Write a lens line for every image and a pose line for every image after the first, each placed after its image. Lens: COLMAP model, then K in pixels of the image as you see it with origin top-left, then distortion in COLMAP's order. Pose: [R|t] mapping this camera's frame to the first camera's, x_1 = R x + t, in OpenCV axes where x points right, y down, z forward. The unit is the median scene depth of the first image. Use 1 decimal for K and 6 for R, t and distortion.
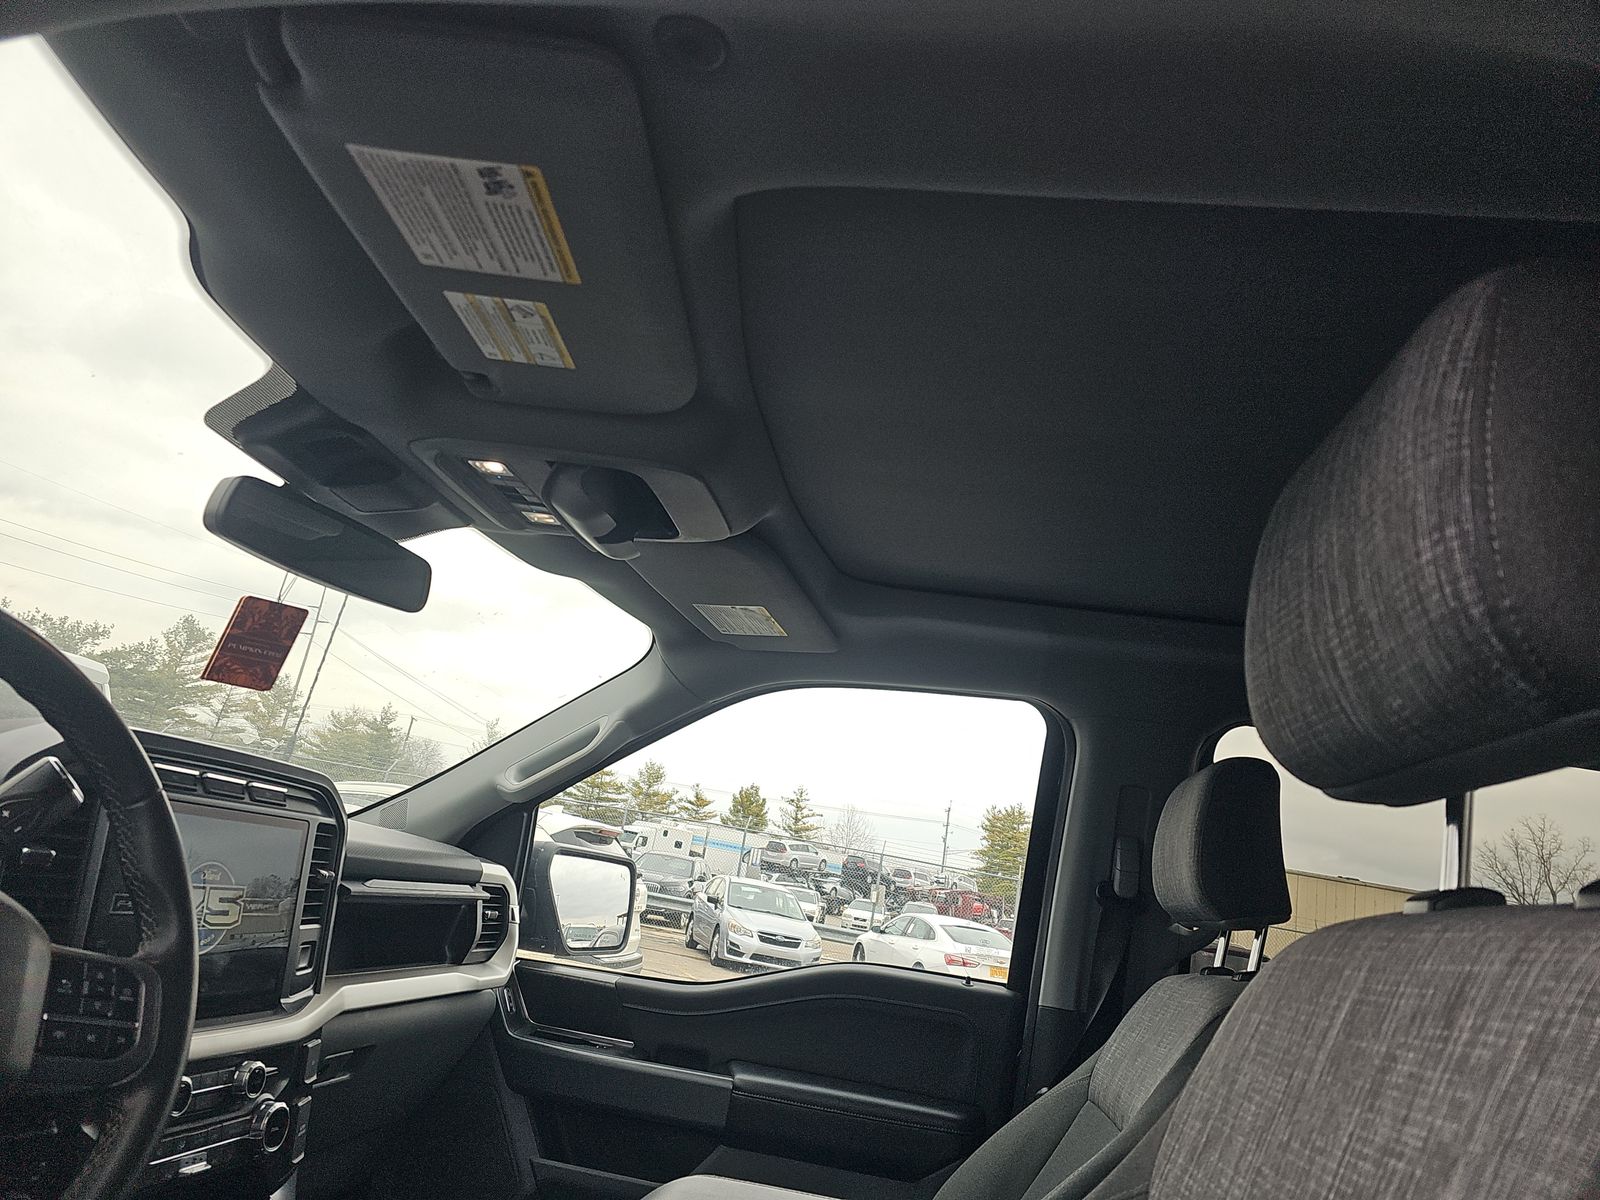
lens RADIAL K [[1061.6, 0, 827.1], [0, 1061.6, 598.2], [0, 0, 1]] dist [0.045338, -0.029444]
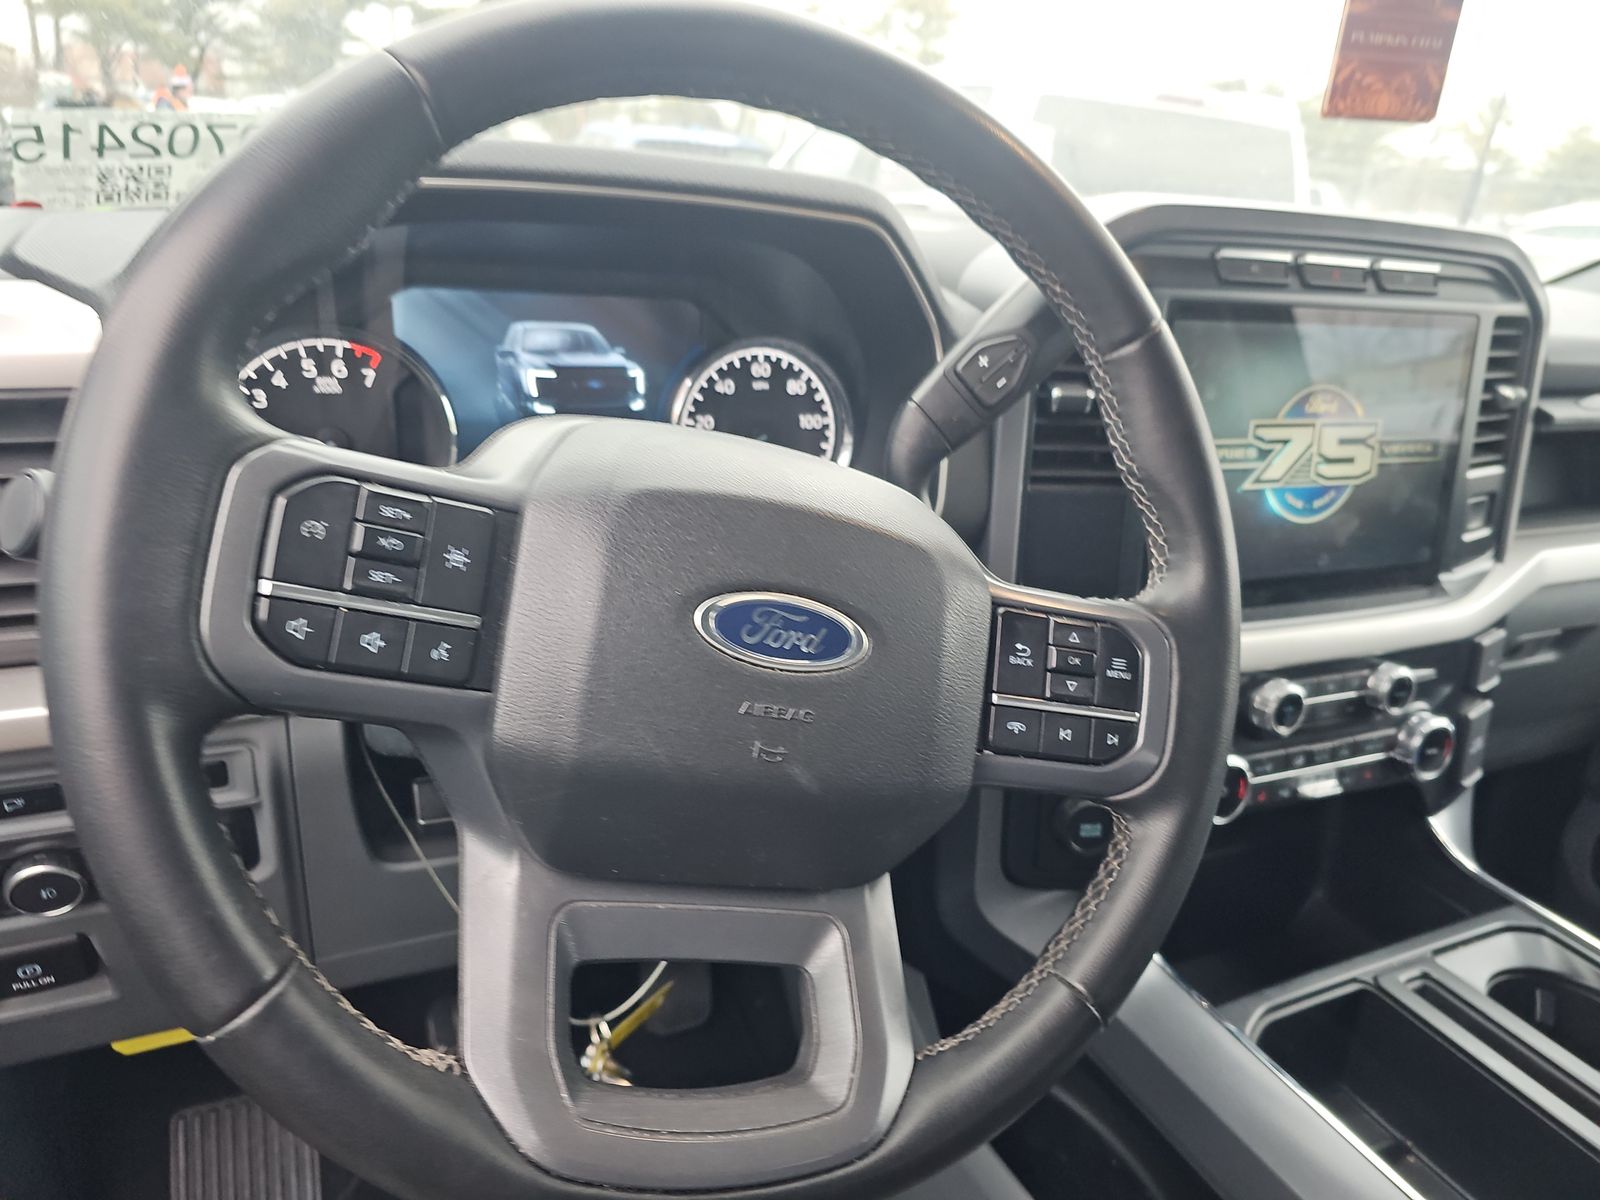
lens RADIAL K [[1076.8, 0, 802.5], [0, 1076.8, 574.7], [0, 0, 1]] dist [0.042976, -0.059520]
pose [[0.525978, 0.181525, -0.830900, -0.151430], [0.231397, 0.909560, 0.345189, 0.040256], [0.818414, -0.373830, 0.436405, 0.378230]]
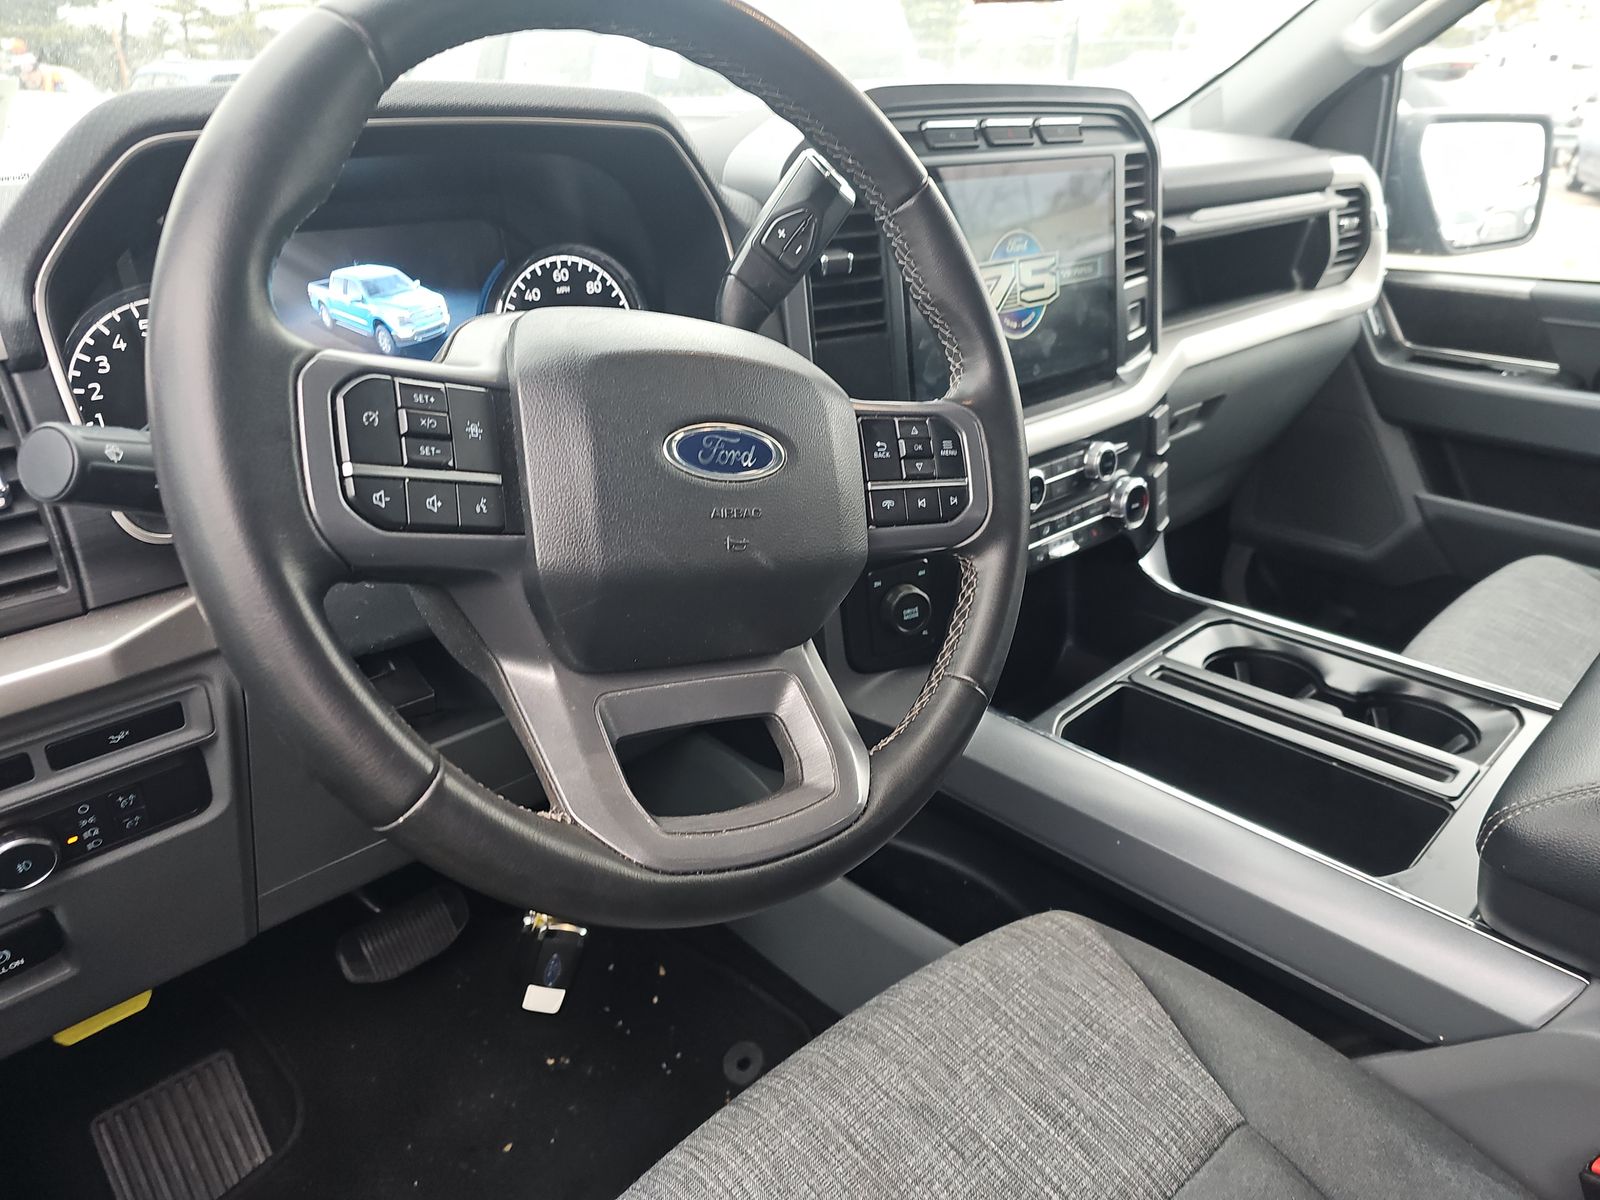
lens RADIAL K [[1076.8, 0, 802.5], [0, 1076.8, 574.7], [0, 0, 1]] dist [0.042976, -0.059520]
pose [[0.756422, 0.105608, -0.645502, -0.123266], [0.296498, 0.824299, 0.482307, 0.013106], [0.583022, -0.556217, 0.592205, 0.251044]]
